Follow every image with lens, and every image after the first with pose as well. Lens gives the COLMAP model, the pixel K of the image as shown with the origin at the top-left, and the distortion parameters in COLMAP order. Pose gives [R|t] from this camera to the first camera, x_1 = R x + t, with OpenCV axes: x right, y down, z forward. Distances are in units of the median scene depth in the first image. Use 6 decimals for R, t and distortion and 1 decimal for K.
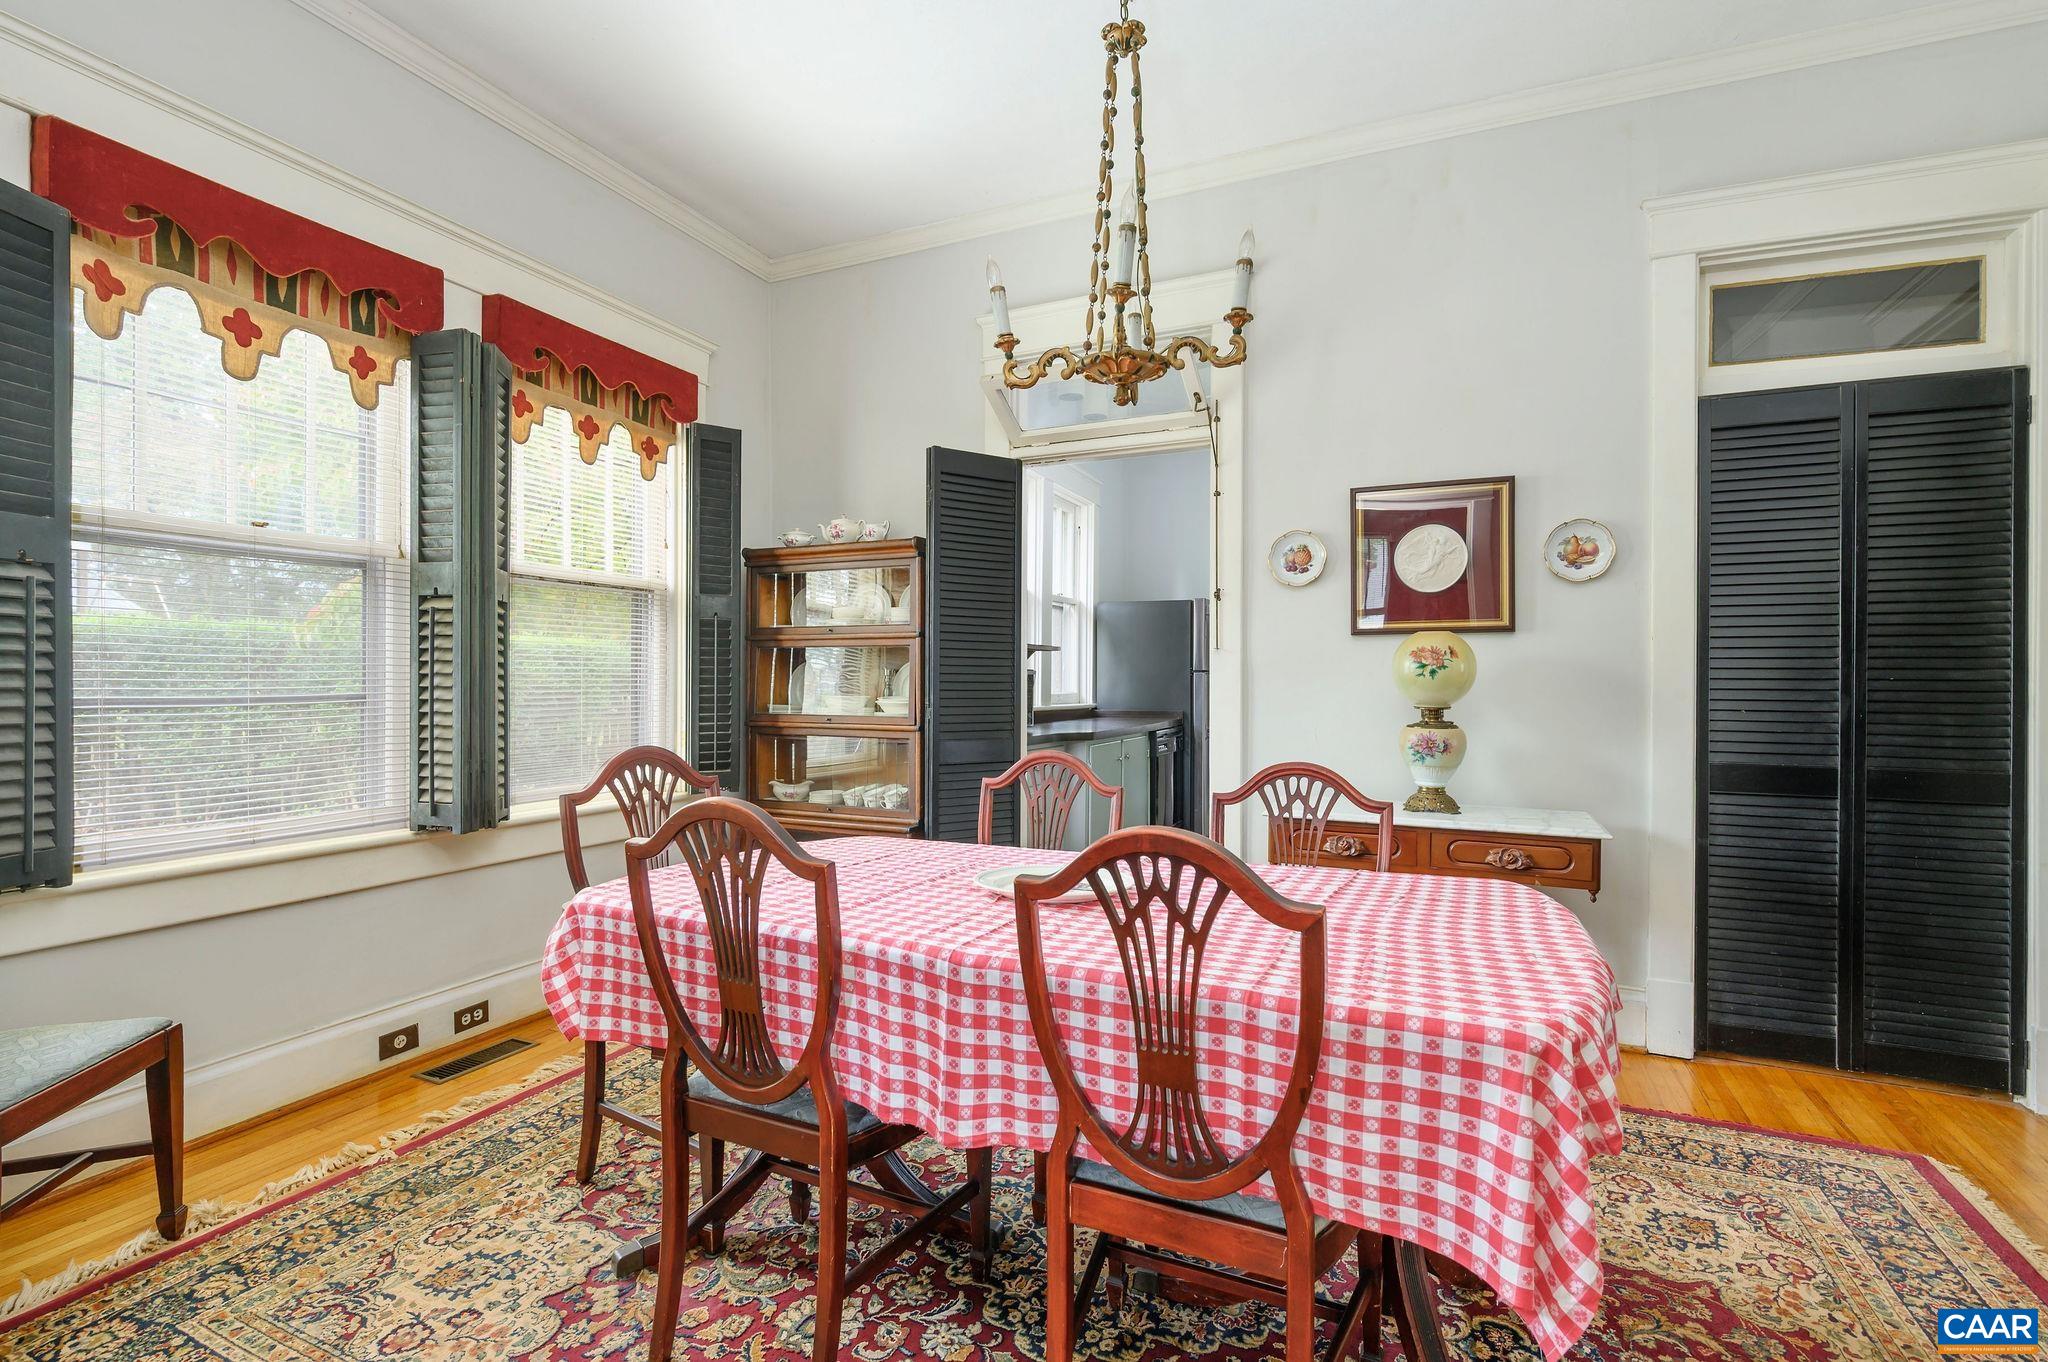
lens RADIAL K [[938.3, 0, 1023.7], [0, 938.3, 675.0], [0, 0, 1]] dist [-0.000013, 0.000075]
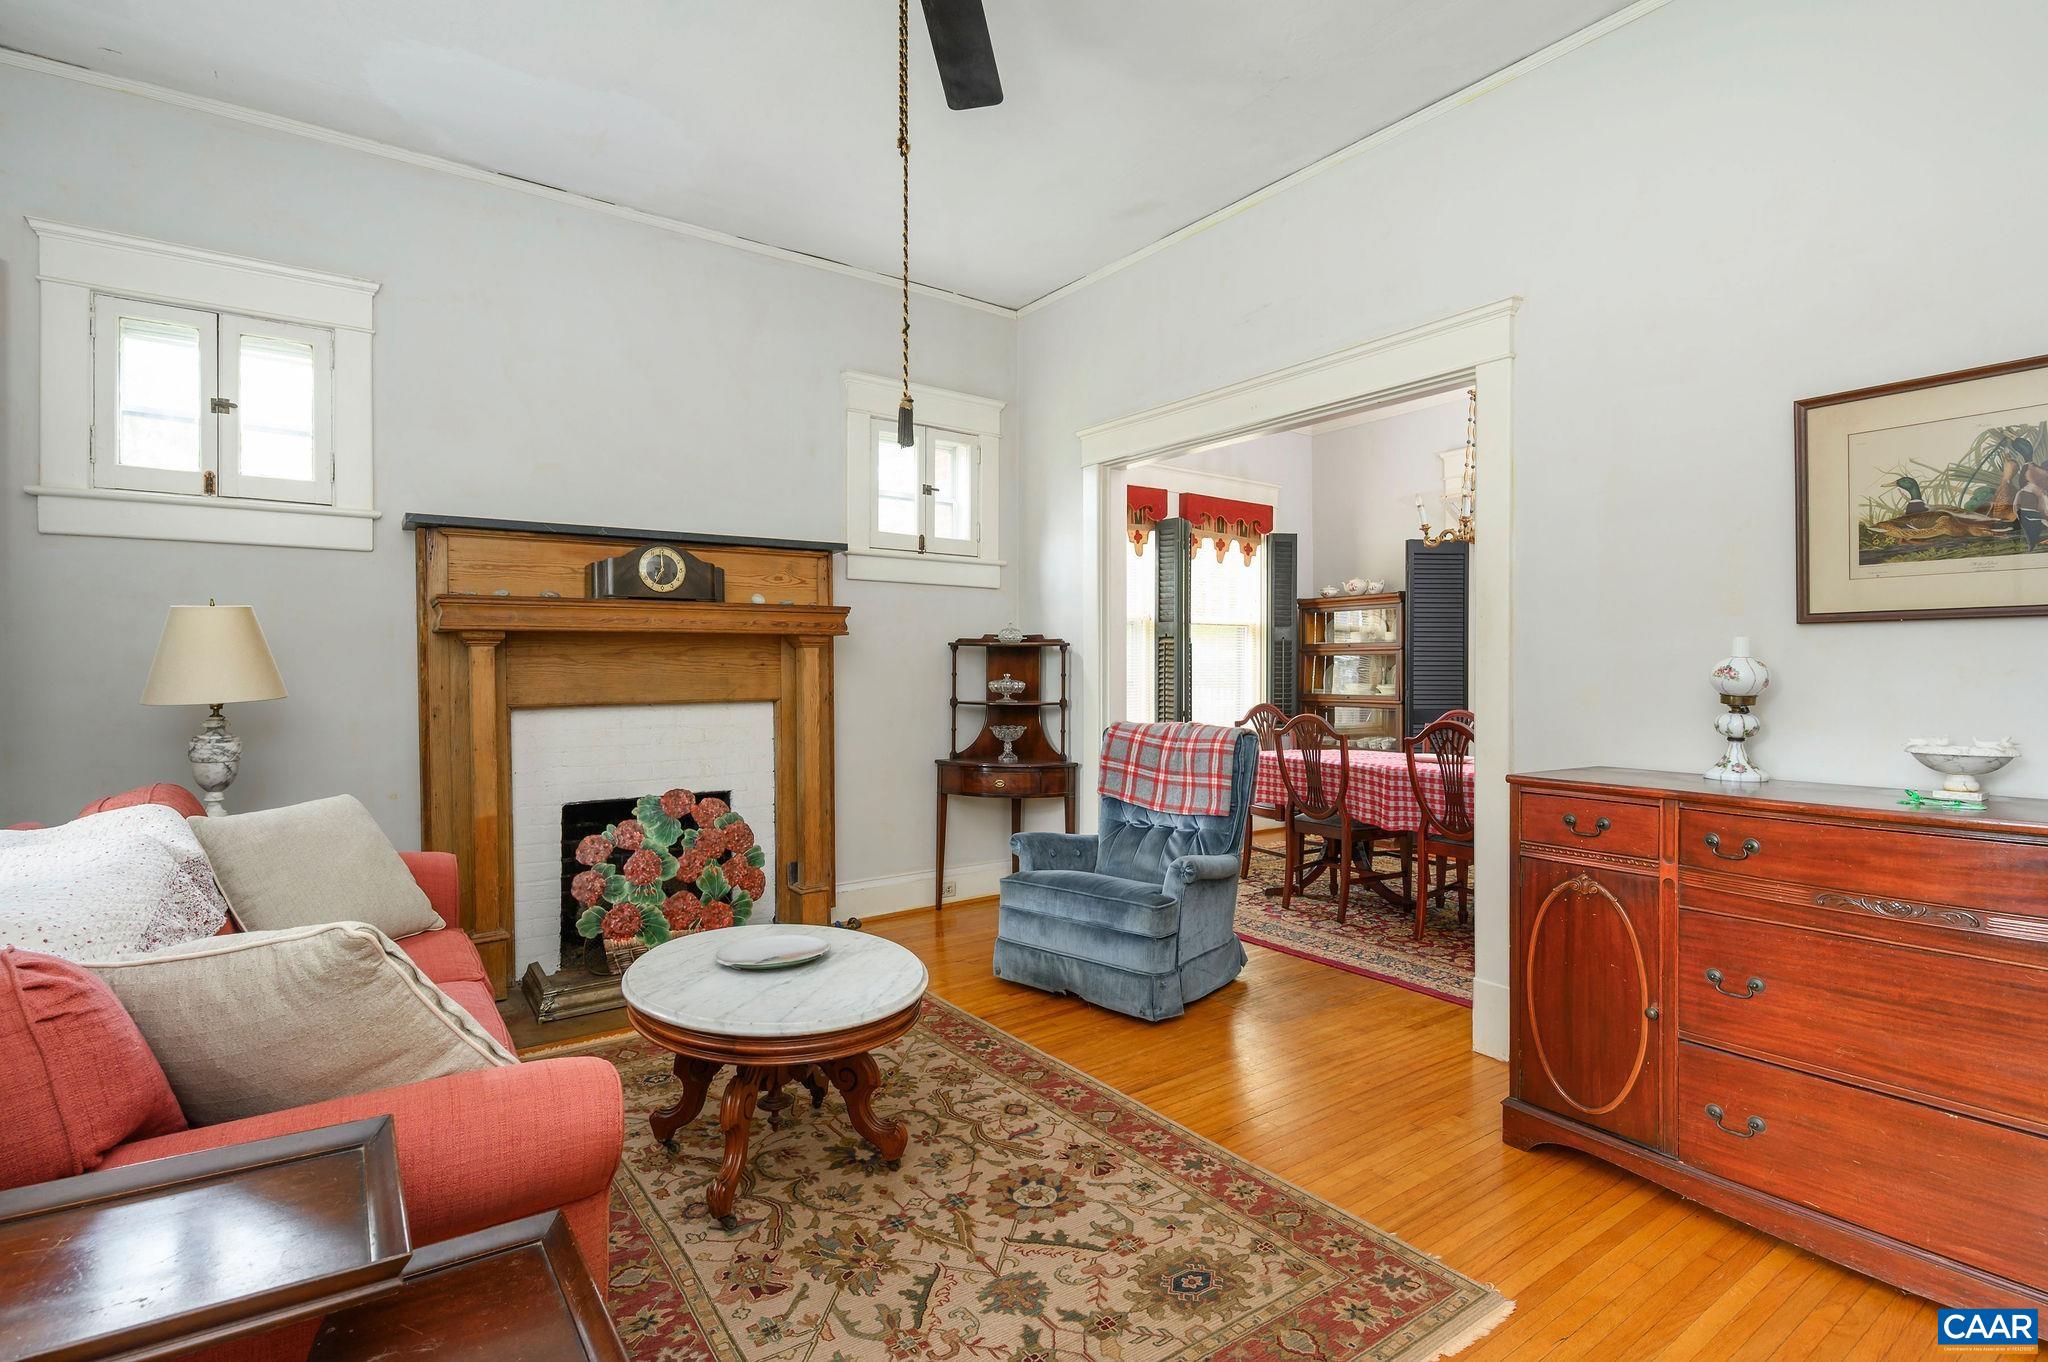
lens RADIAL K [[985.3, 0, 1027.7], [0, 985.3, 671.9], [0, 0, 1]] dist [-0.000393, -0.000130]
pose [[0.864895, -0.000821, -0.501952, 0.240045], [0.002863, 0.999990, 0.003298, -0.008893], [0.501945, -0.004290, 0.864889, -1.077603]]
